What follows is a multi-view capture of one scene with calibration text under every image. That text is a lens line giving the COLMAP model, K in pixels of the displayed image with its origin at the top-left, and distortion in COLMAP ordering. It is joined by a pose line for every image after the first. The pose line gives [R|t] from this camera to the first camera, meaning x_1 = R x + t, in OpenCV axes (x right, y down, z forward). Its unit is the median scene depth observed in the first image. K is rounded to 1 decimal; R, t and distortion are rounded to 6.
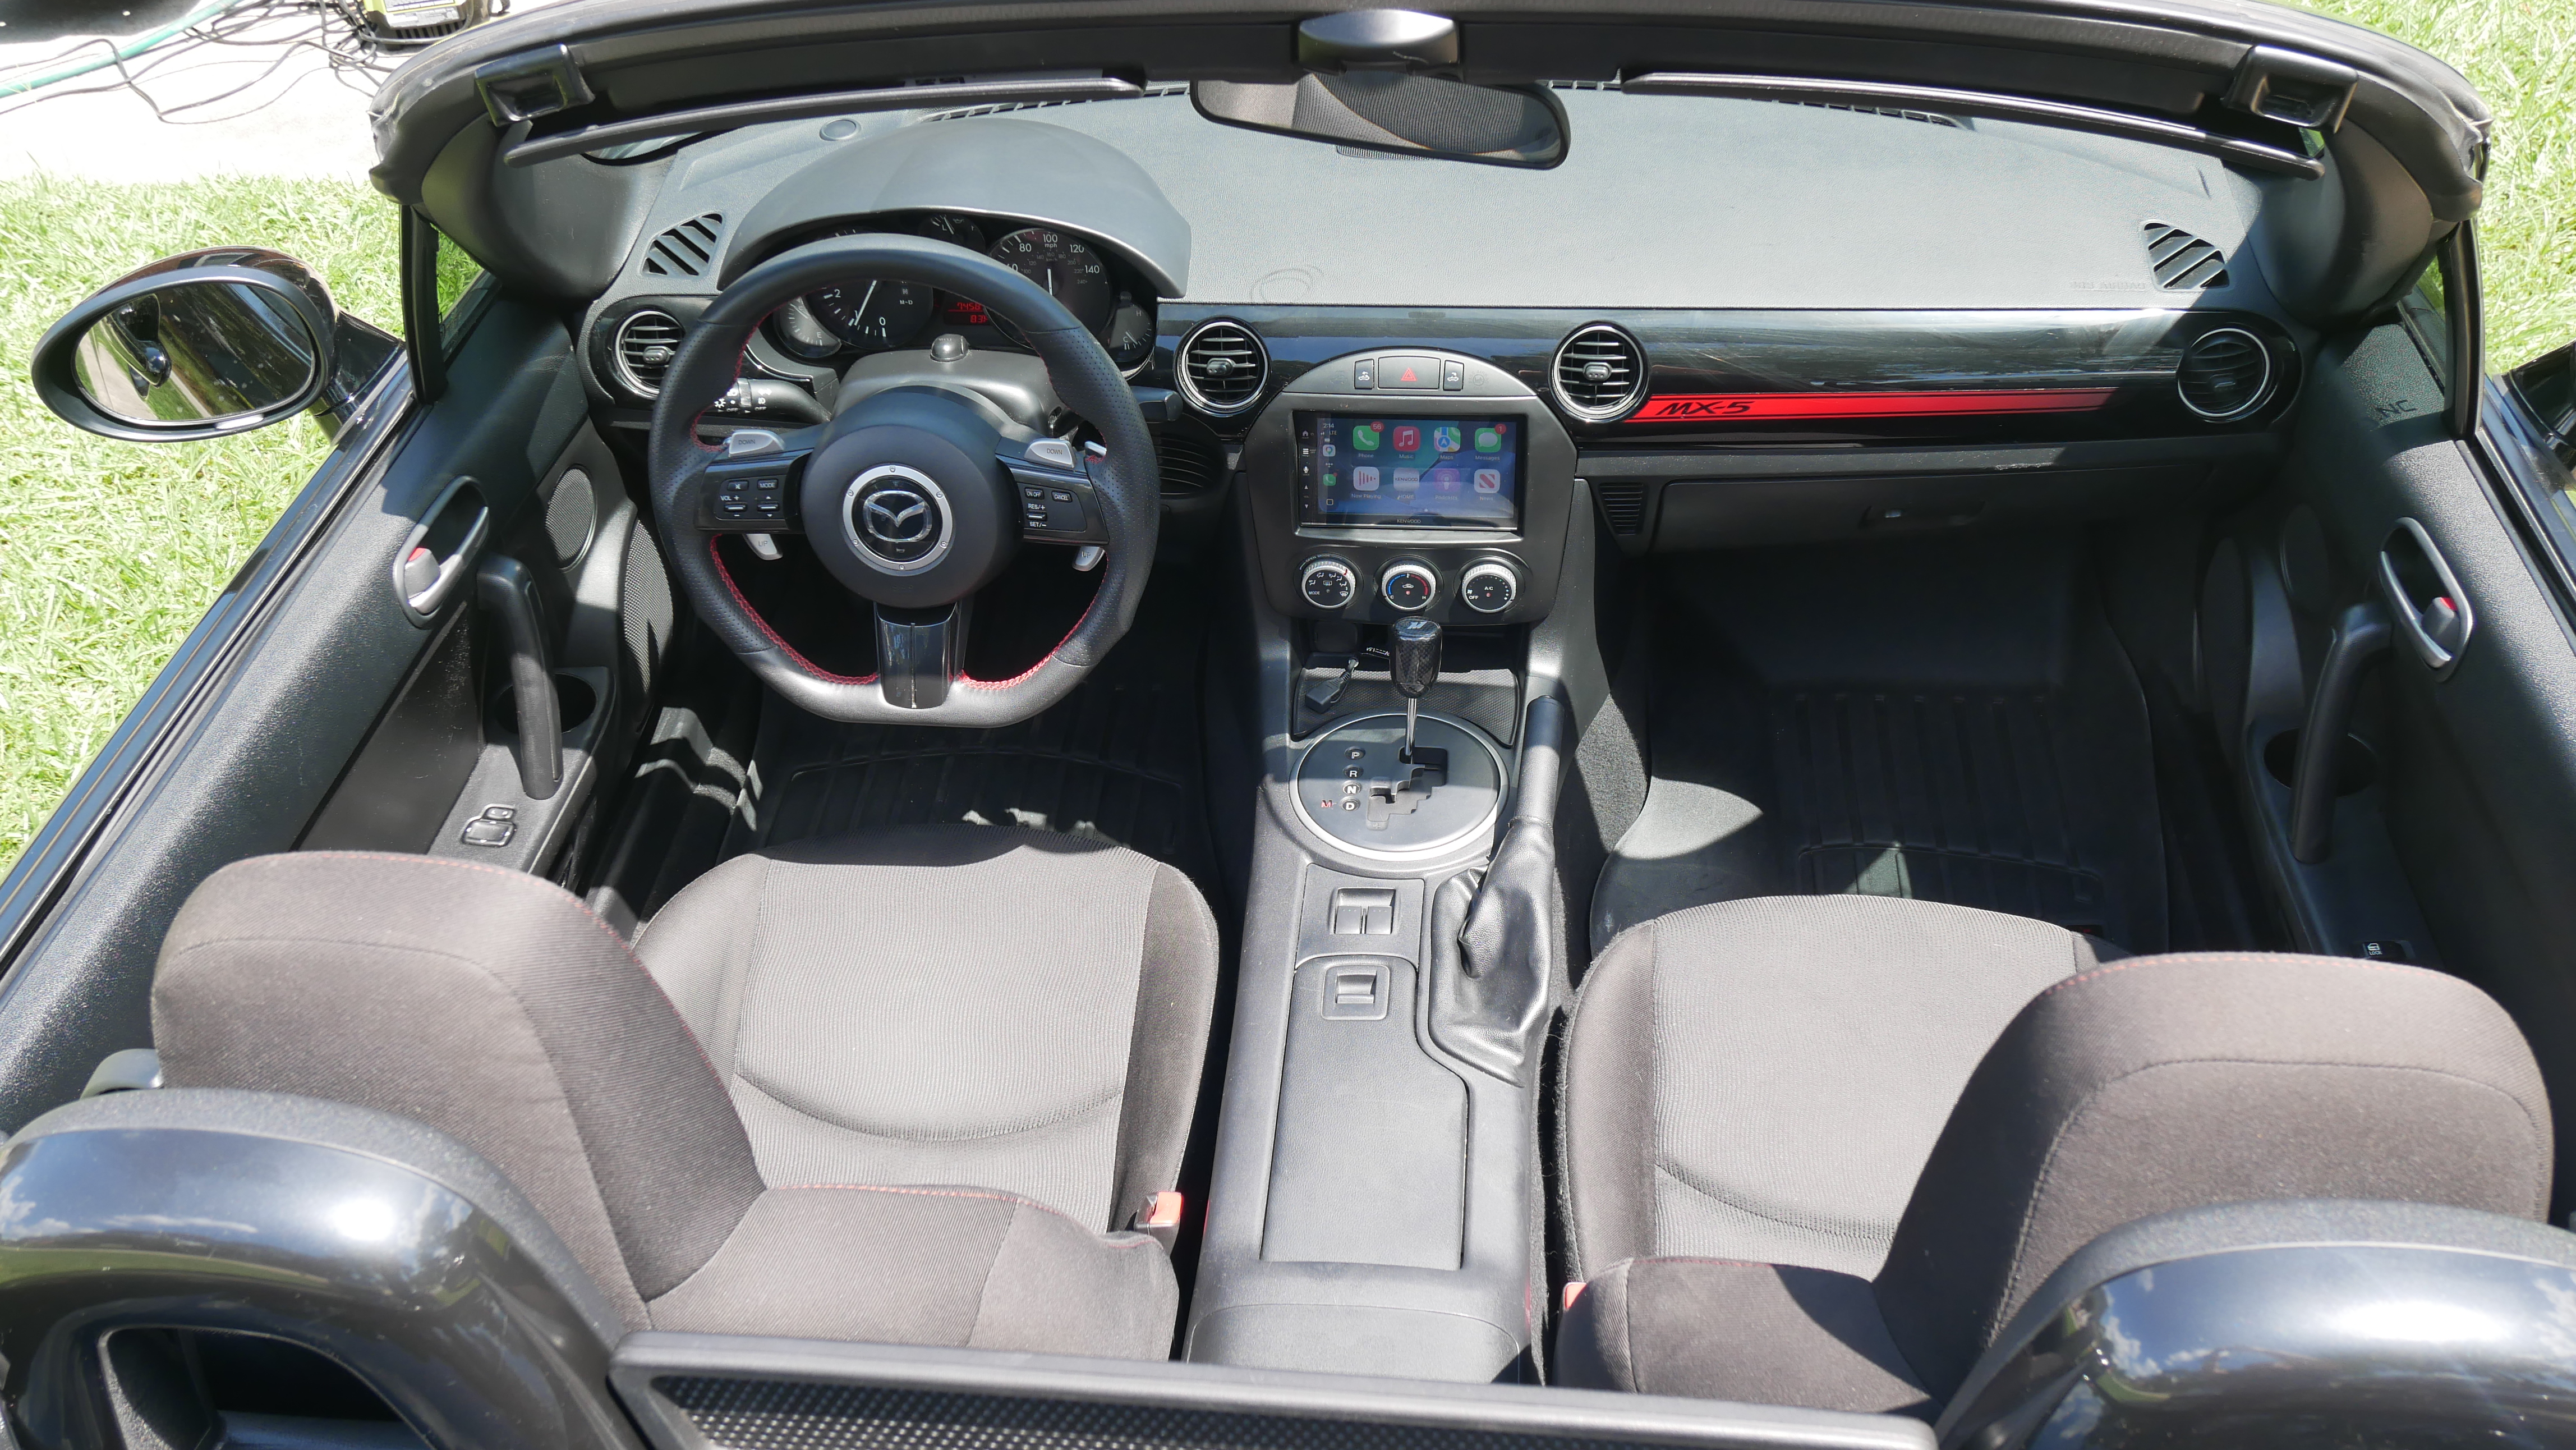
lens RADIAL K [[2230.6, 0, 1288.0], [0, 2230.6, 725.0], [0, 0, 1]] dist [-0.011965, 0.009730]
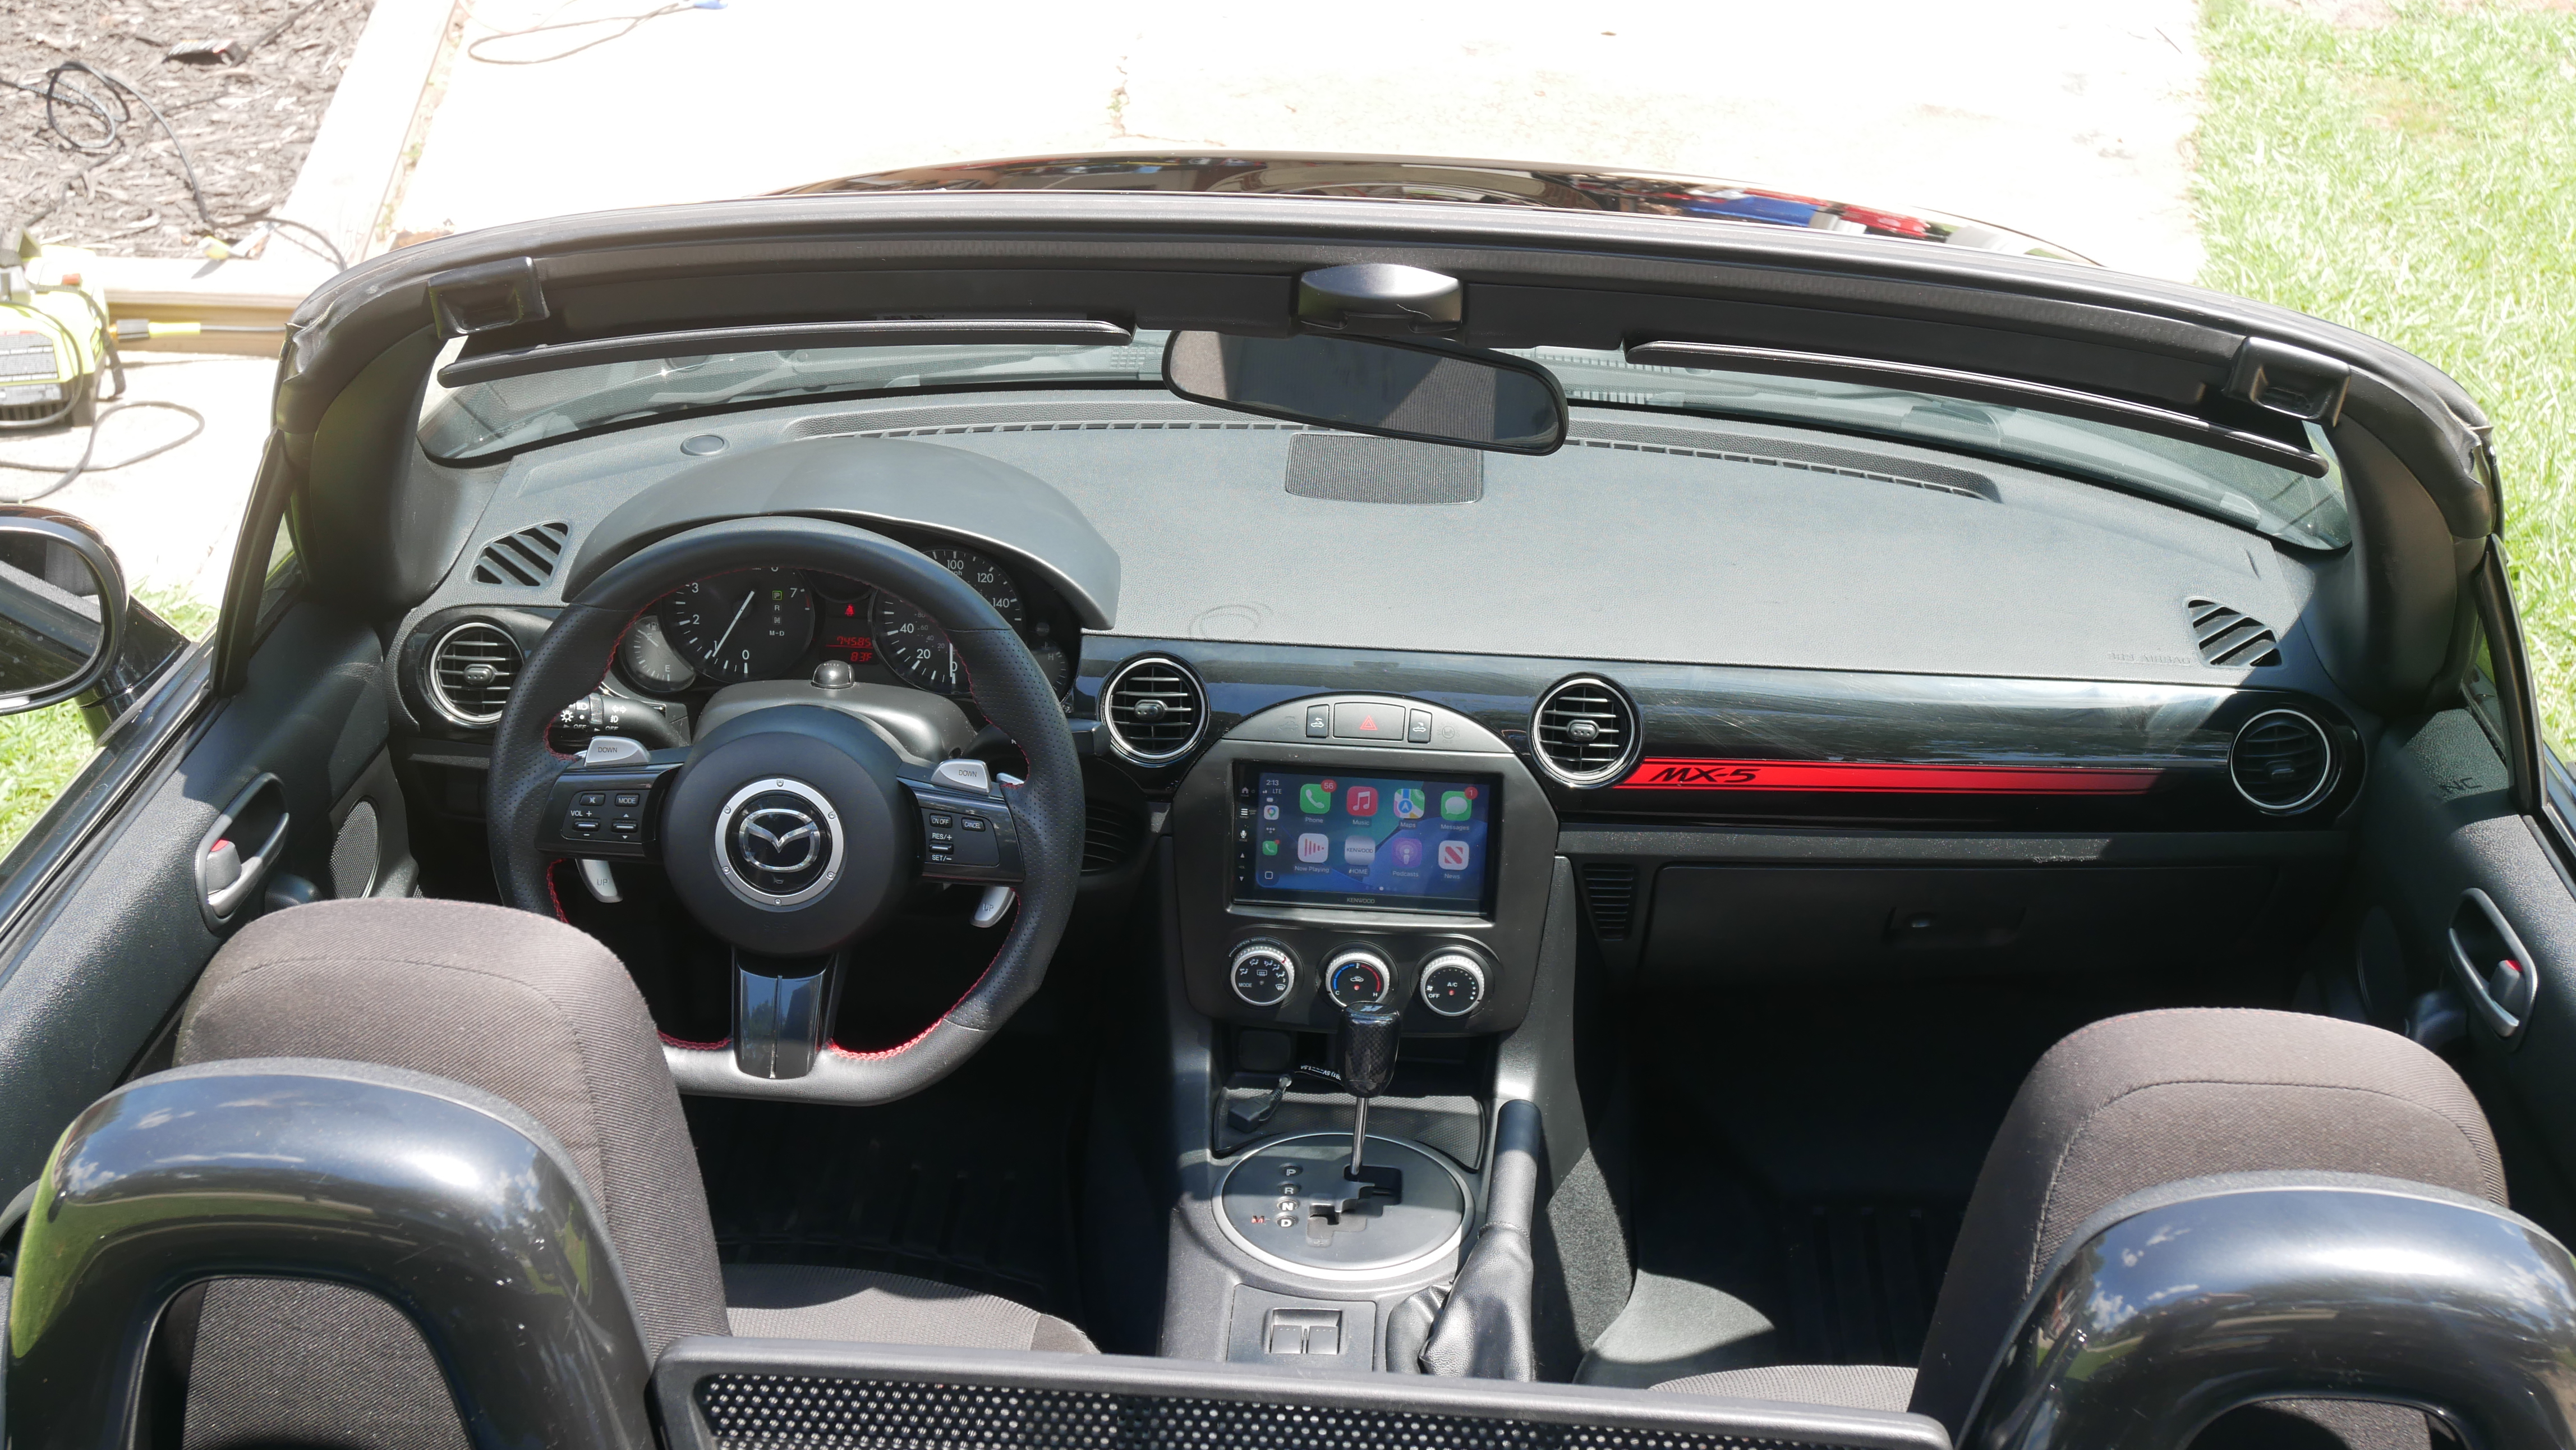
lens RADIAL K [[3519.4, 0, 1288.0], [0, 3519.4, 725.0], [0, 0, 1]] dist [-0.013388, 0.046965]
pose [[0.996464, 0.047300, 0.069444, -0.072705], [-0.026629, 0.961669, -0.272918, 0.219606], [-0.079691, 0.270103, 0.959528, -0.317198]]
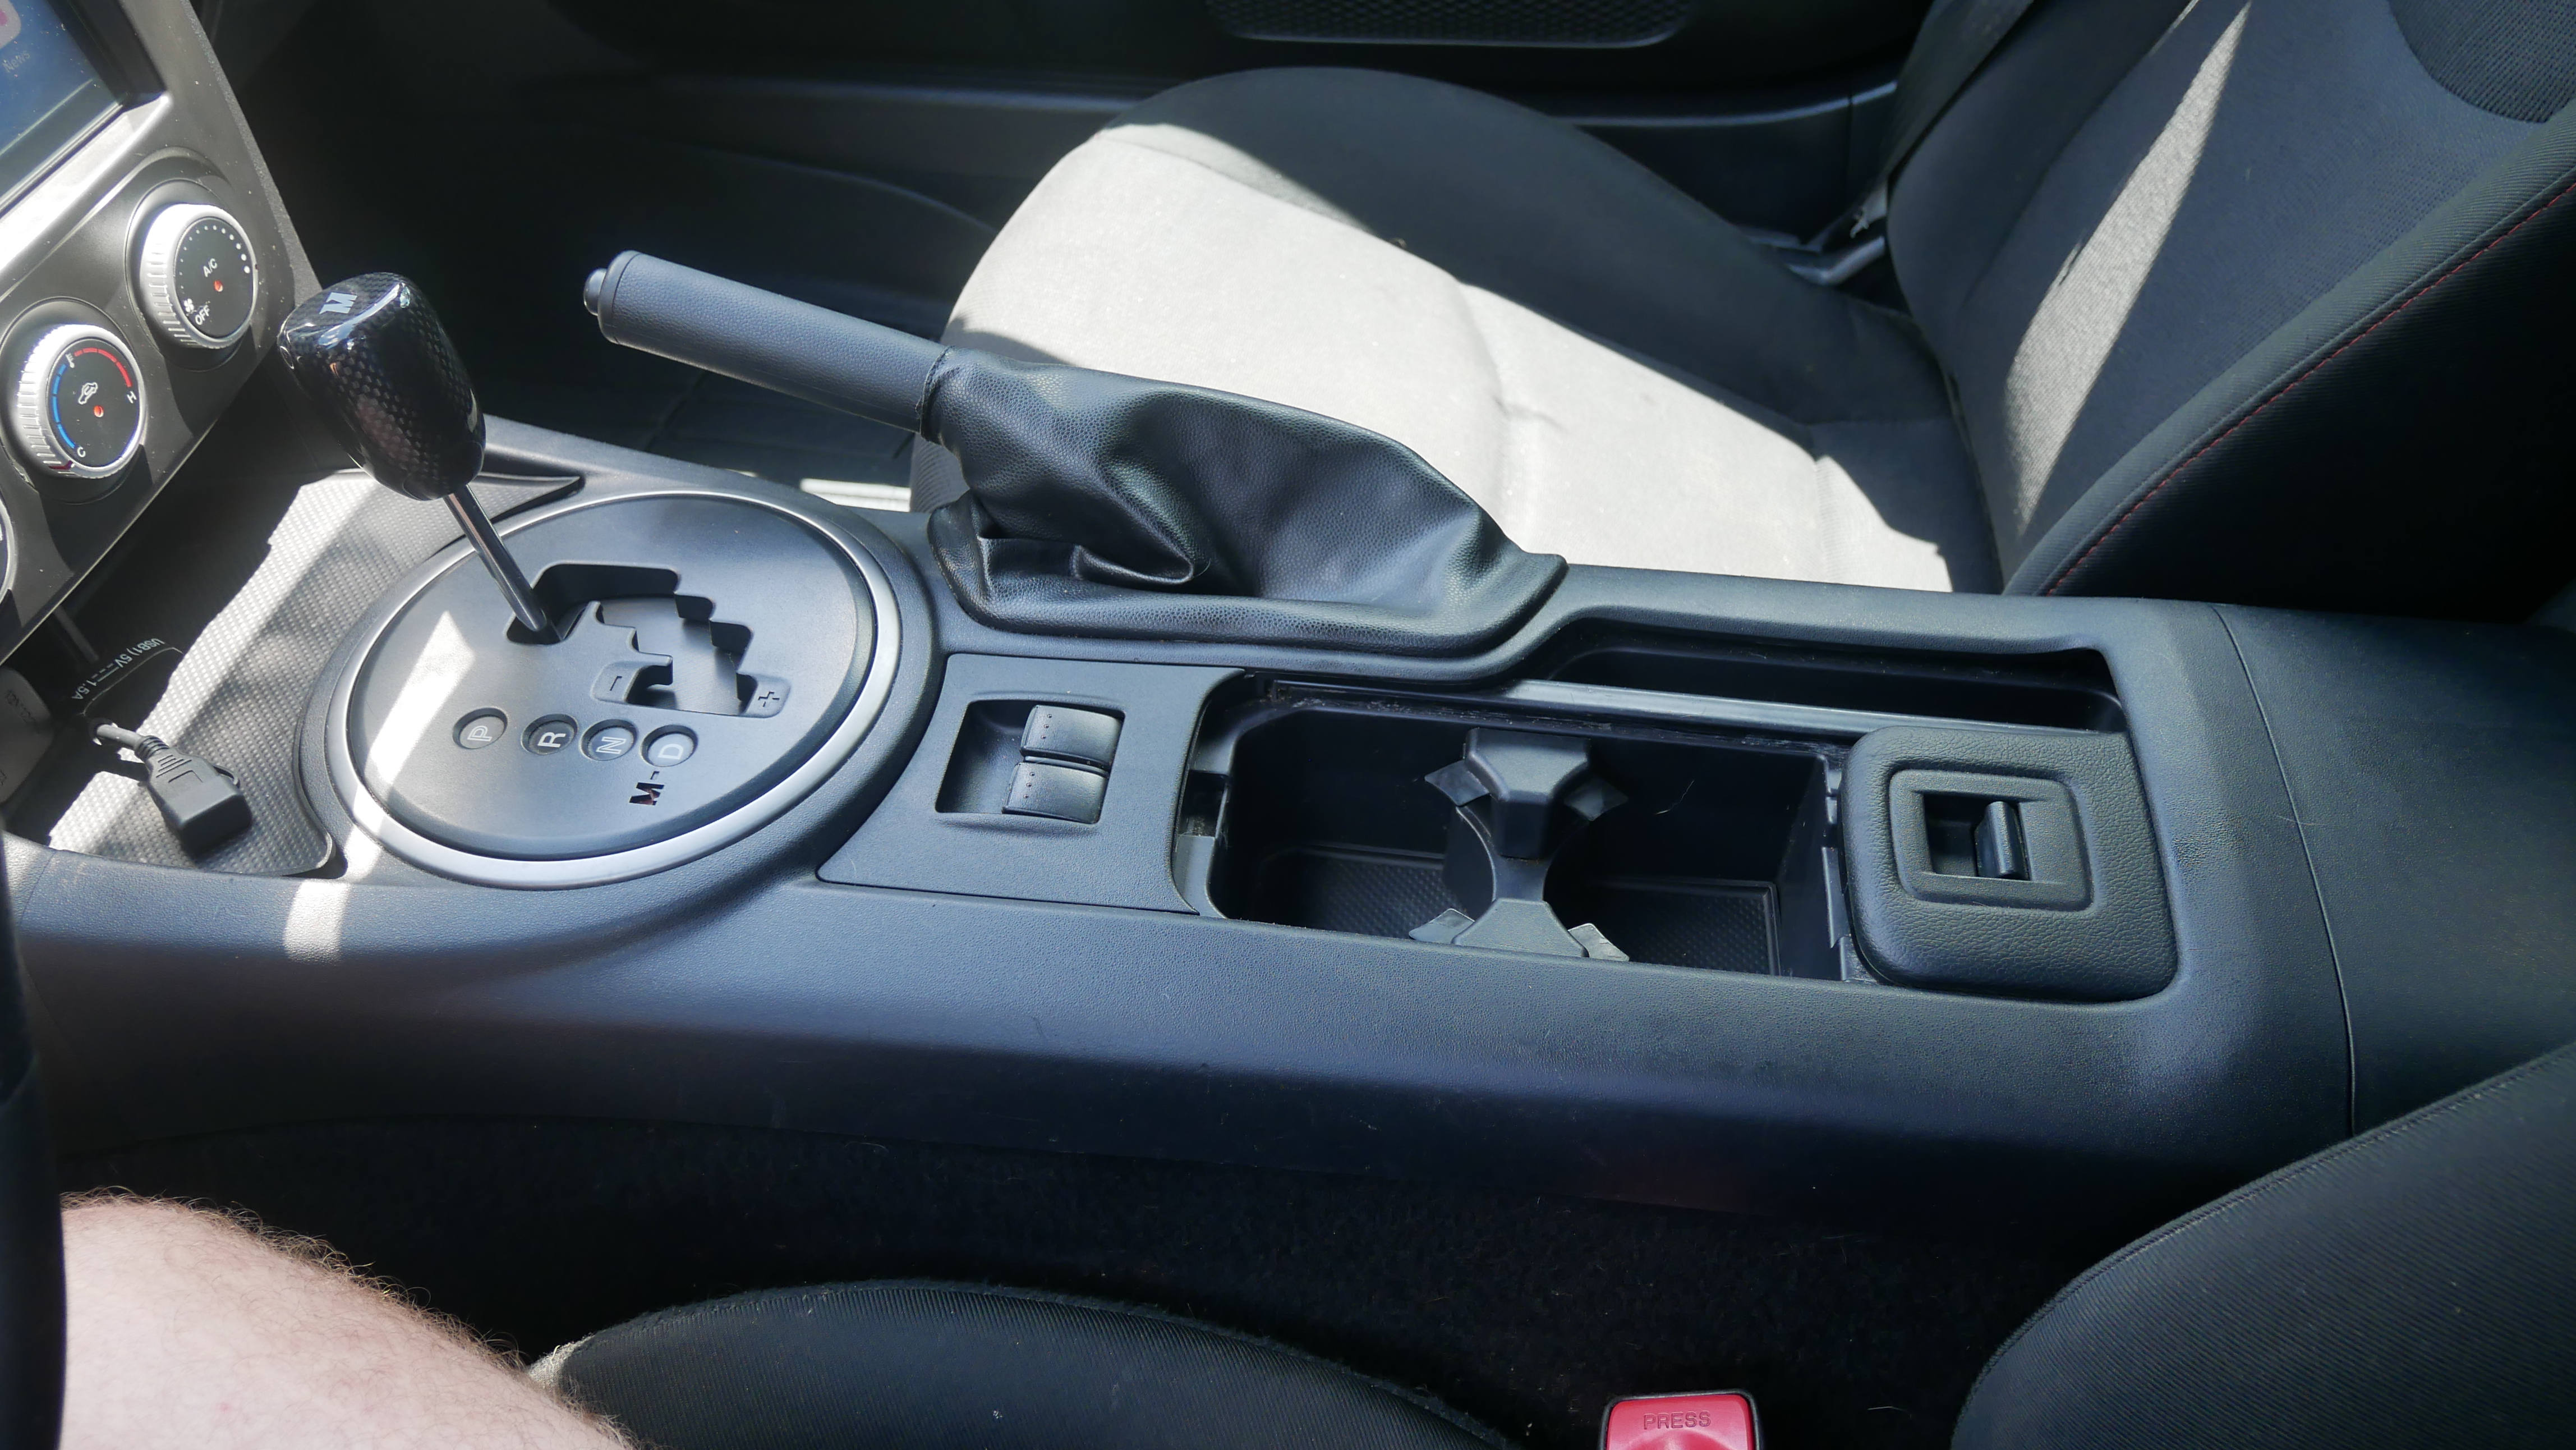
lens RADIAL K [[1852.3, 0, 1288.0], [0, 1852.3, 725.0], [0, 0, 1]] dist [-0.079228, 0.037082]
pose [[0.038260, -0.690821, 0.722013, -0.188346], [0.671579, 0.552809, 0.493339, -0.048334], [-0.739944, 0.466014, 0.485092, 0.783243]]
